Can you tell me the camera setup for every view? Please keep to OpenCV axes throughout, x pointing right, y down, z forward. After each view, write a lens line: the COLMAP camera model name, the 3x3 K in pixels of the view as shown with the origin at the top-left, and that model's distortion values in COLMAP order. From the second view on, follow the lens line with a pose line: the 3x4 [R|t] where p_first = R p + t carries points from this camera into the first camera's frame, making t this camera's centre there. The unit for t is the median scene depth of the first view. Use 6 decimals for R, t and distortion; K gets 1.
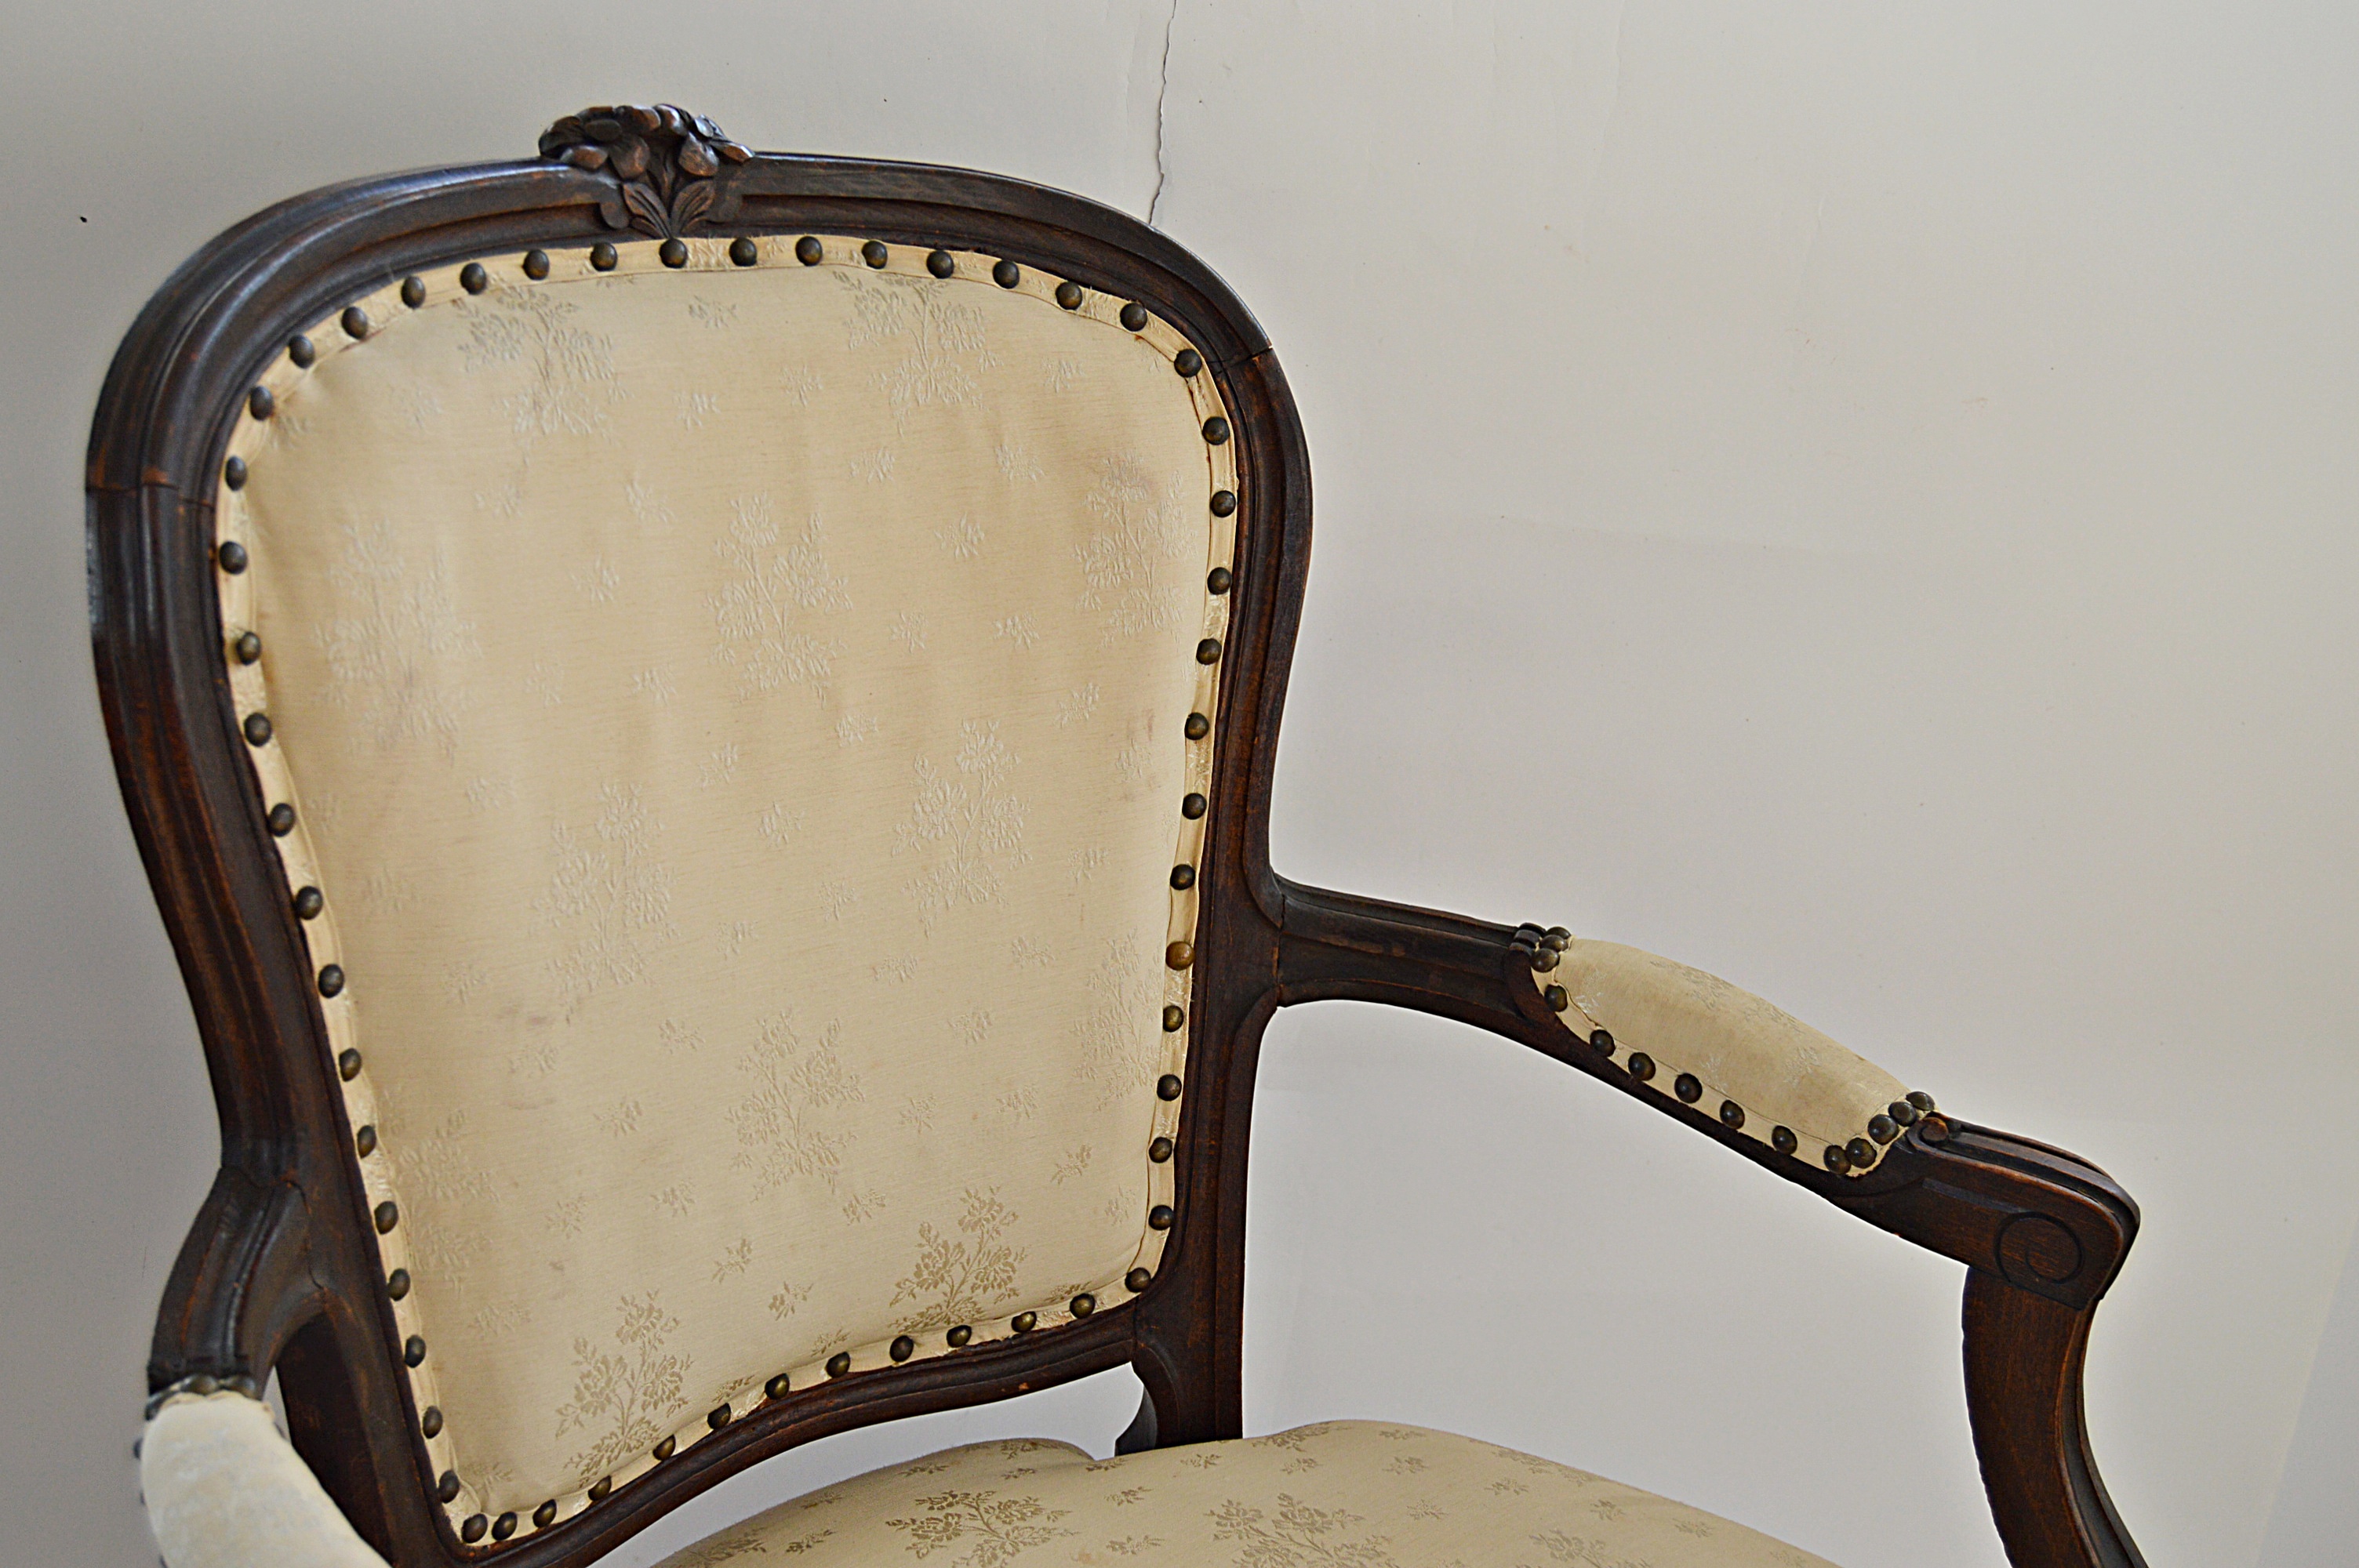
lens RADIAL K [[2972.5, 0, 1179.5], [0, 2972.5, 784.0], [0, 0, 1]] dist [-0.009912, -0.030684]
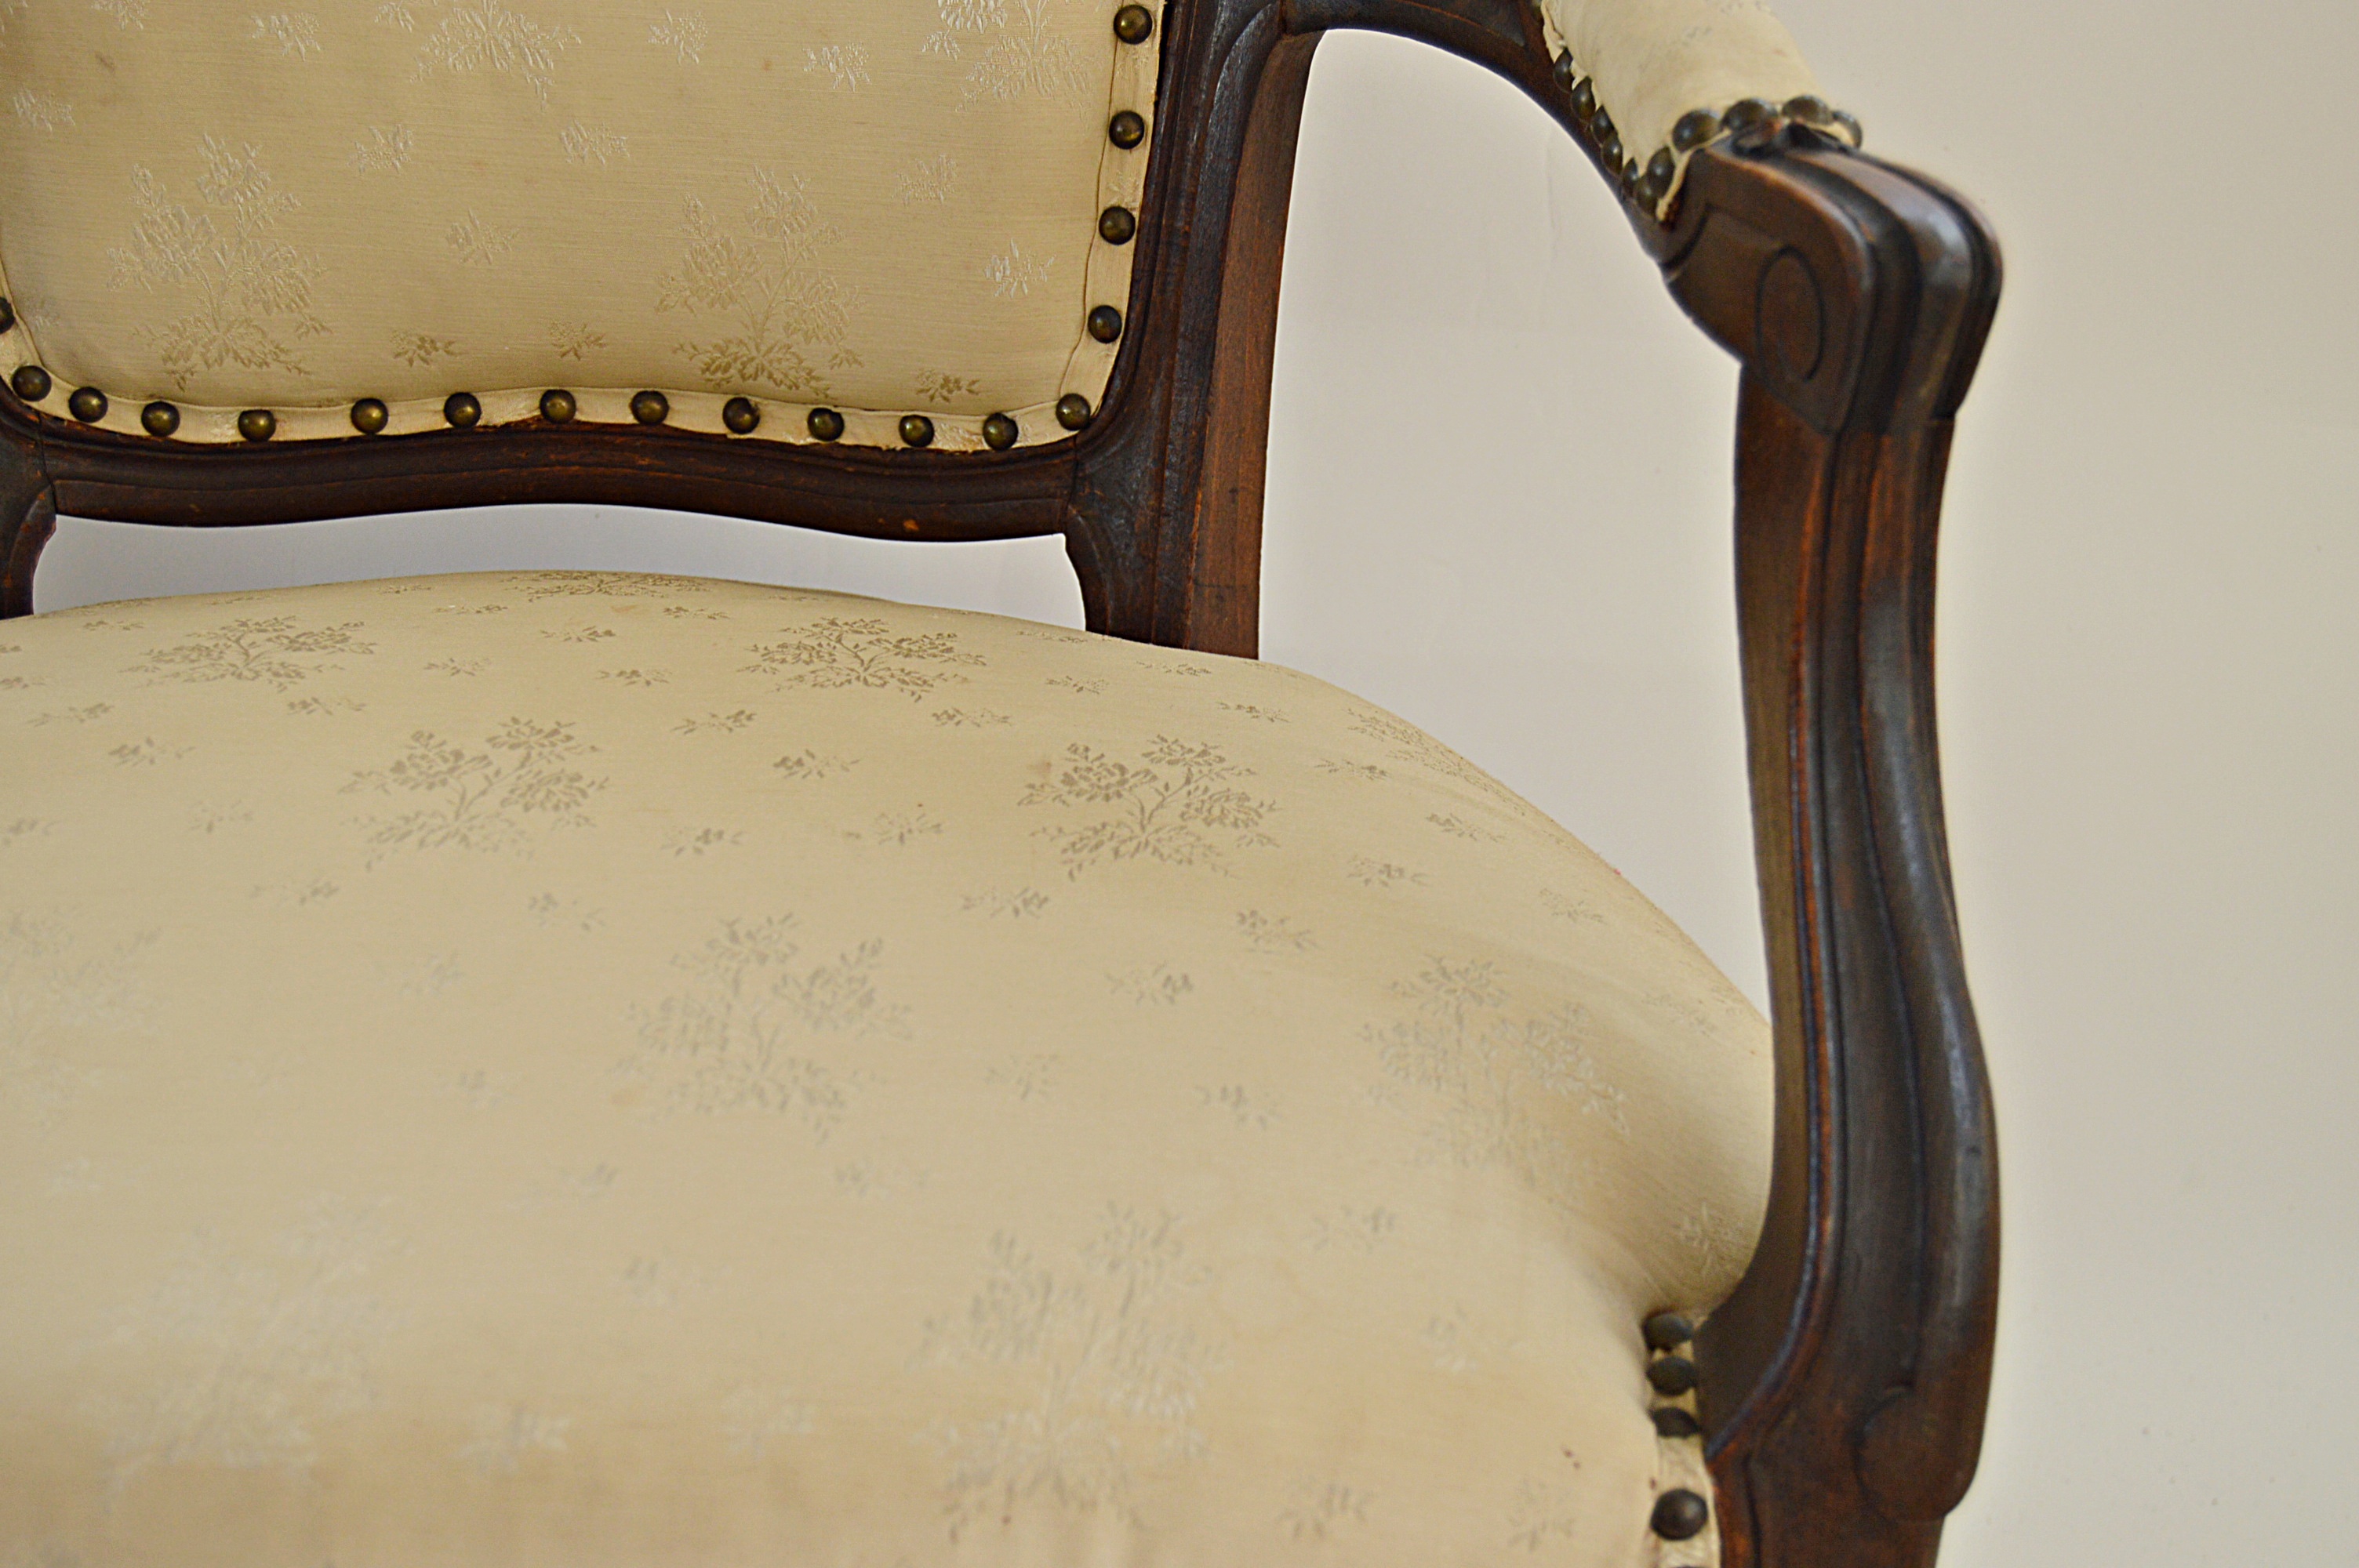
lens RADIAL K [[3576.0, 0, 1179.5], [0, 3576.0, 784.0], [0, 0, 1]] dist [-0.005663, -0.027612]
pose [[0.737457, 0.190812, -0.647880, 0.619561], [-0.202486, 0.977599, 0.057438, 0.215203], [0.644327, 0.088828, 0.759574, 0.405411]]
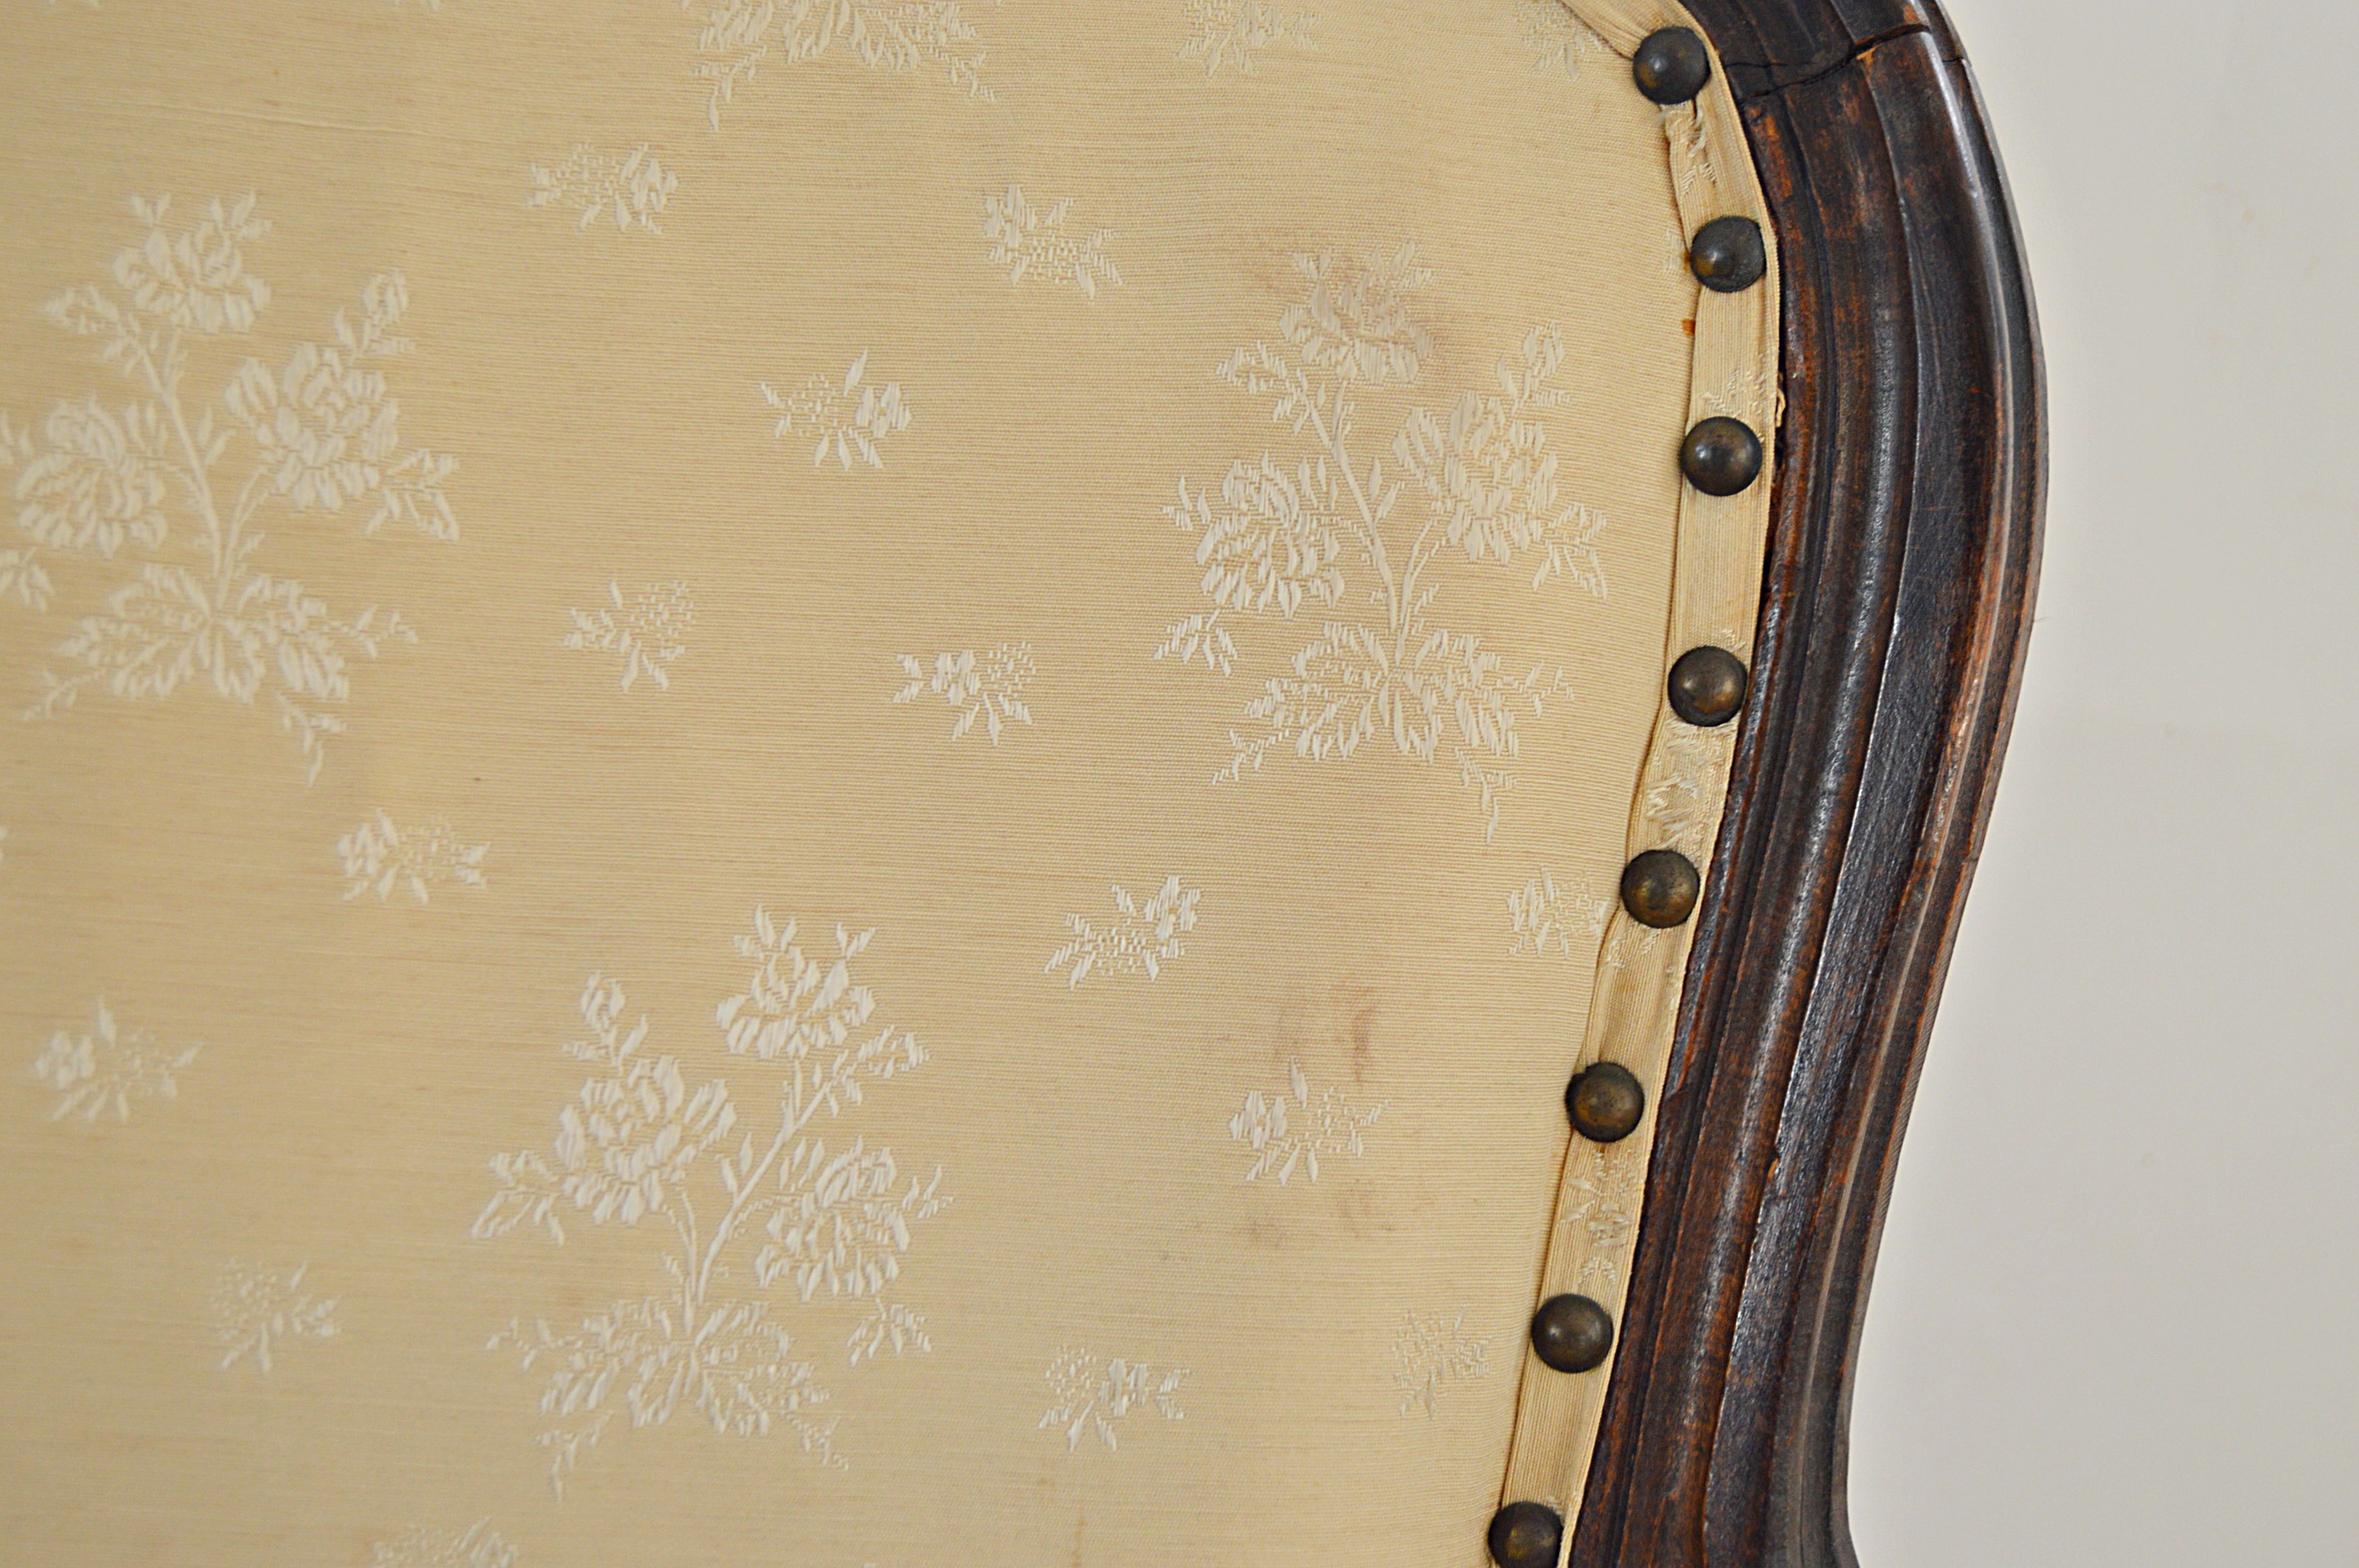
lens RADIAL K [[3719.2, 0, 1179.5], [0, 3719.2, 784.0], [0, 0, 1]] dist [0.003051, -0.052142]
pose [[0.832654, 0.067120, -0.549712, 0.208889], [-0.195237, 0.964474, -0.177965, 0.033055], [0.518238, 0.255507, 0.816177, 0.639212]]
